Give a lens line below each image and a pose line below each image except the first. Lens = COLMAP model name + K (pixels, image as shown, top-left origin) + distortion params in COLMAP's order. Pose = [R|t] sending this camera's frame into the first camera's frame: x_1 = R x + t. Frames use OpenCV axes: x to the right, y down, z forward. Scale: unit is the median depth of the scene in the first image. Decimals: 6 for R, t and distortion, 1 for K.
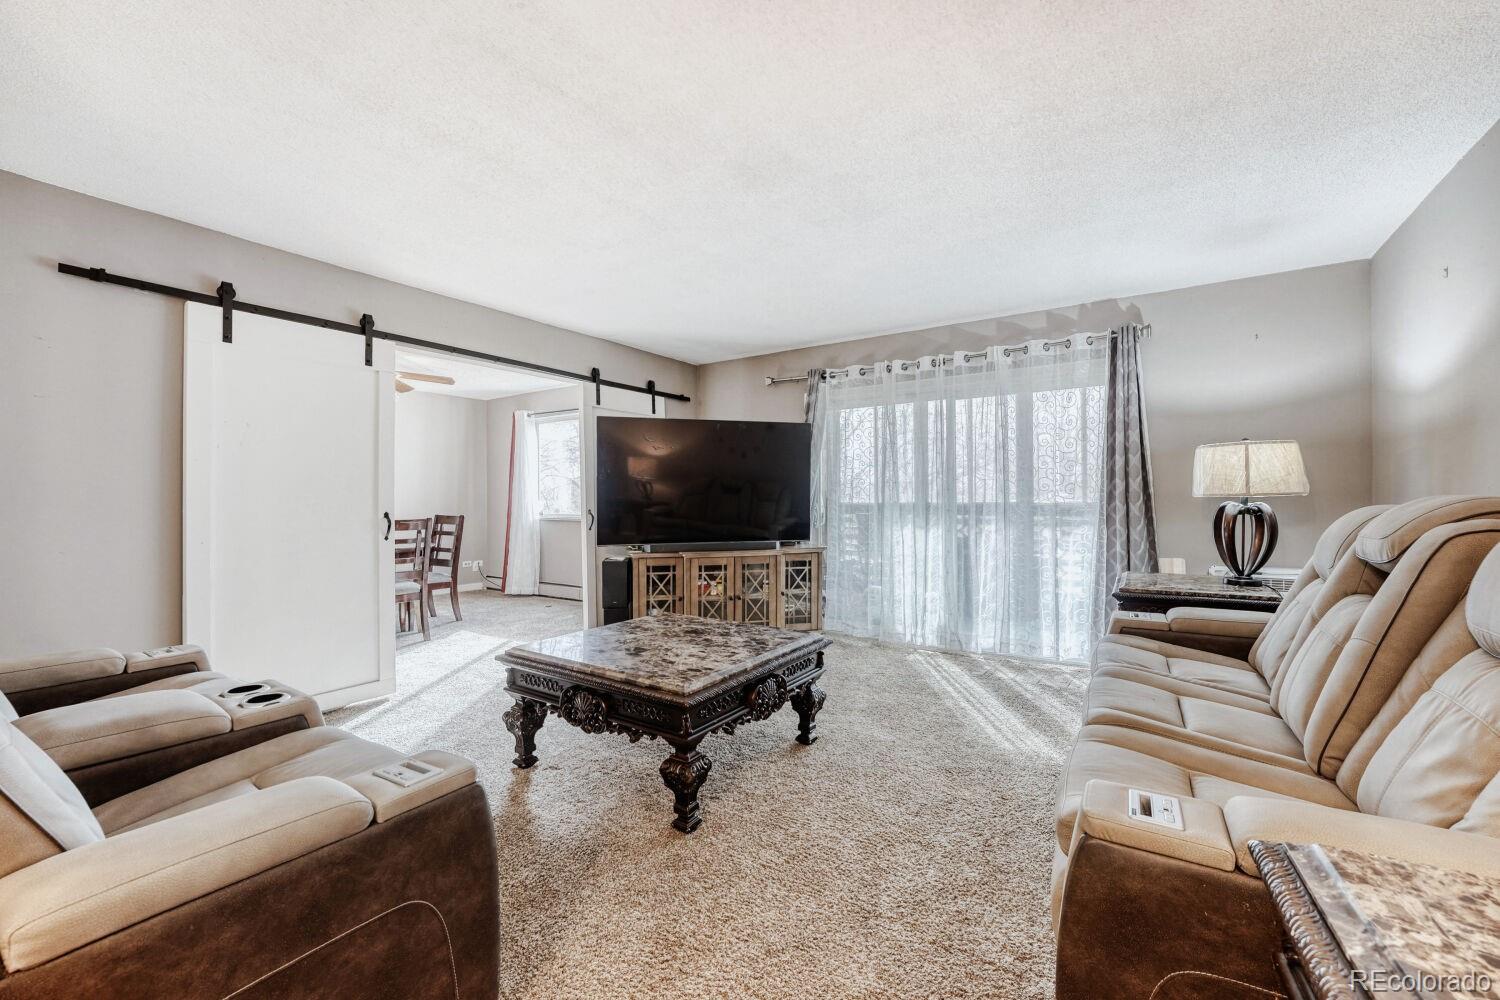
lens RADIAL K [[611.6, 0, 755.1], [0, 611.6, 496.8], [0, 0, 1]] dist [-0.023987, 0.002519]
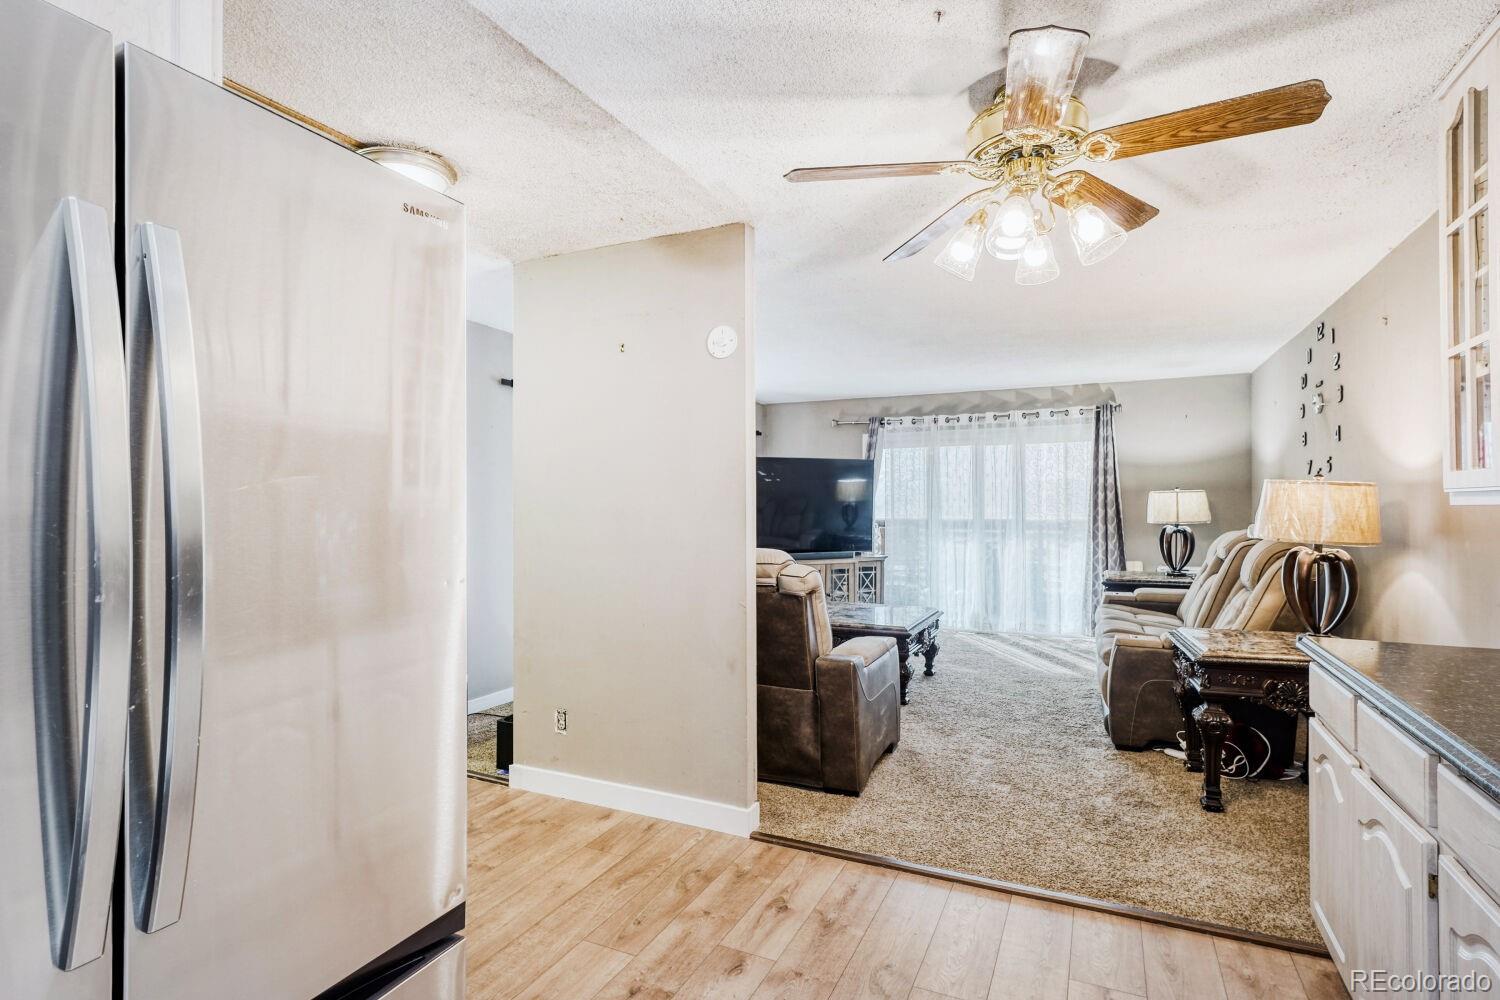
lens RADIAL K [[734.4, 0, 768.4], [0, 734.4, 494.8], [0, 0, 1]] dist [-0.006782, -0.002171]
pose [[0.987982, 0.005545, 0.154469, -0.426163], [-0.004646, 0.999970, -0.006175, -0.041719], [-0.154499, 0.005383, 0.987978, -0.573167]]
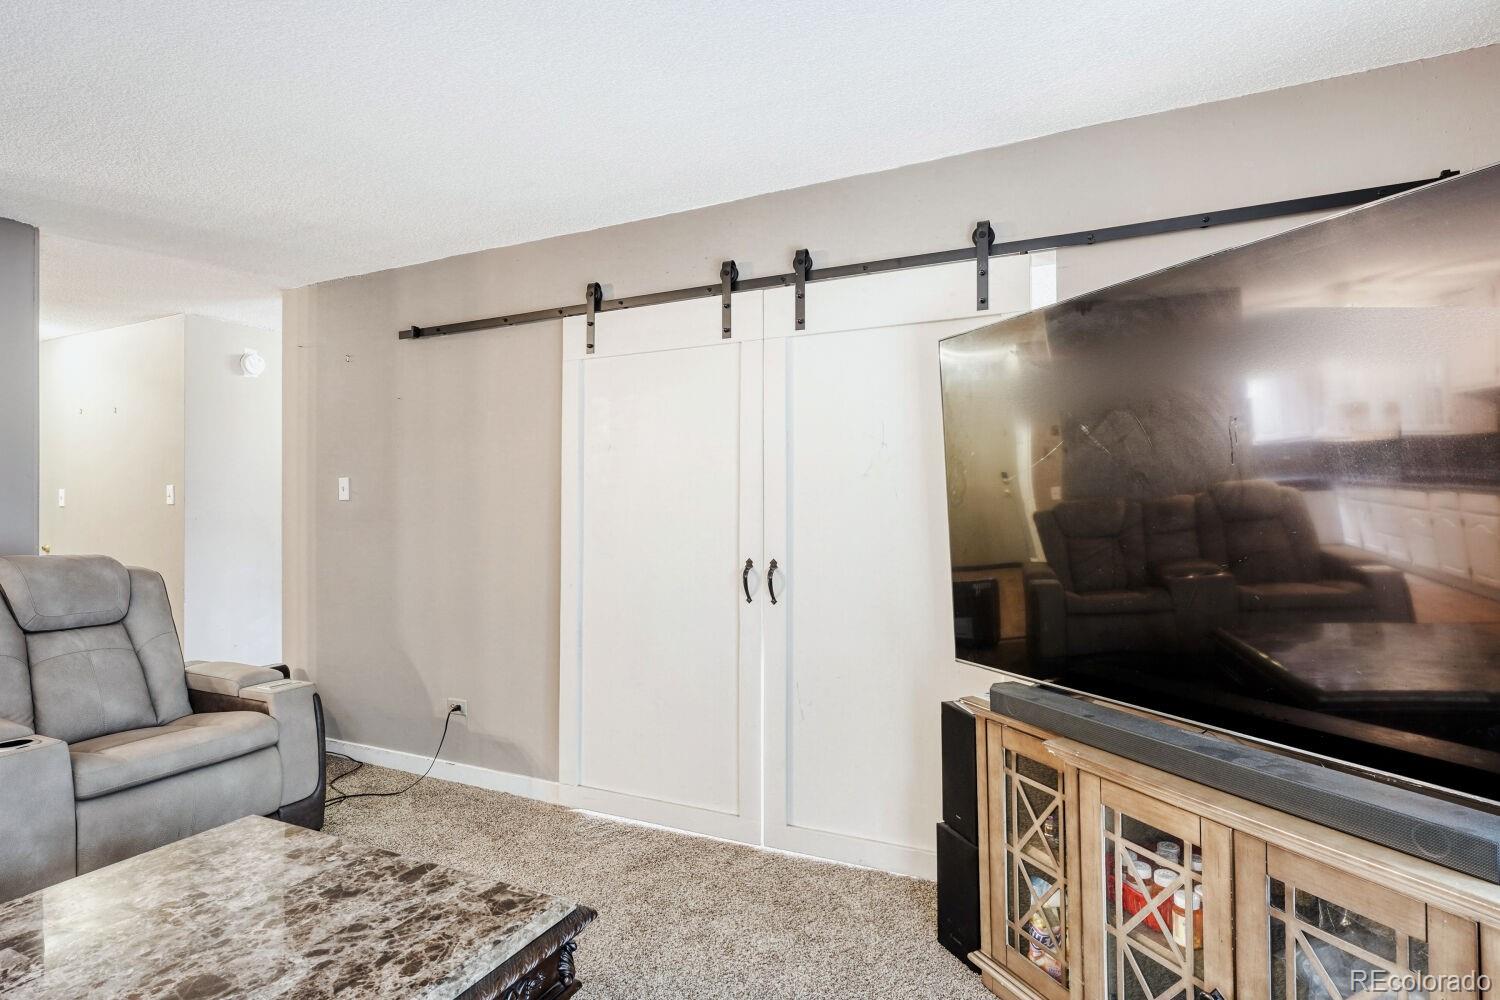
lens RADIAL K [[767.6, 0, 756.5], [0, 767.6, 496.1], [0, 0, 1]] dist [-0.006876, -0.001229]
pose [[0.139651, -0.014699, -0.990092, 0.236268], [0.013264, 0.999828, -0.012973, -0.023373], [0.990112, -0.011321, 0.139822, 0.841751]]
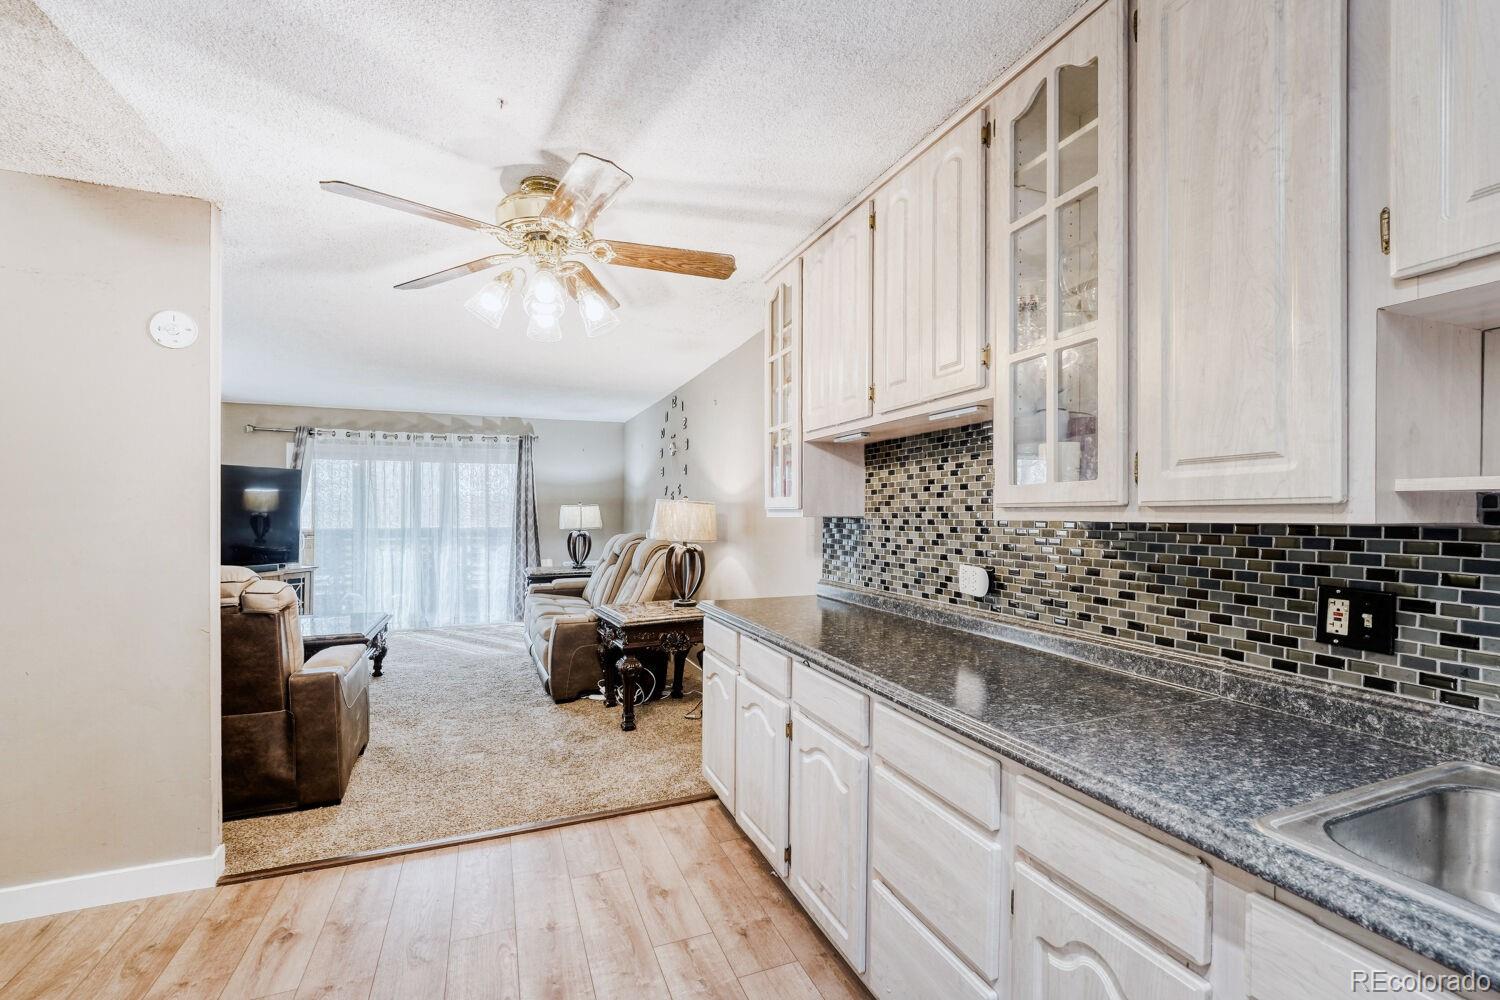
lens RADIAL K [[611.6, 0, 748.0], [0, 611.6, 513.0], [0, 0, 1]] dist [-0.023987, 0.002519]
pose [[0.557994, 0.005208, 0.829828, -0.501373], [-0.008674, 0.999962, -0.000443, -0.044145], [-0.829799, -0.006951, 0.558019, -0.545134]]
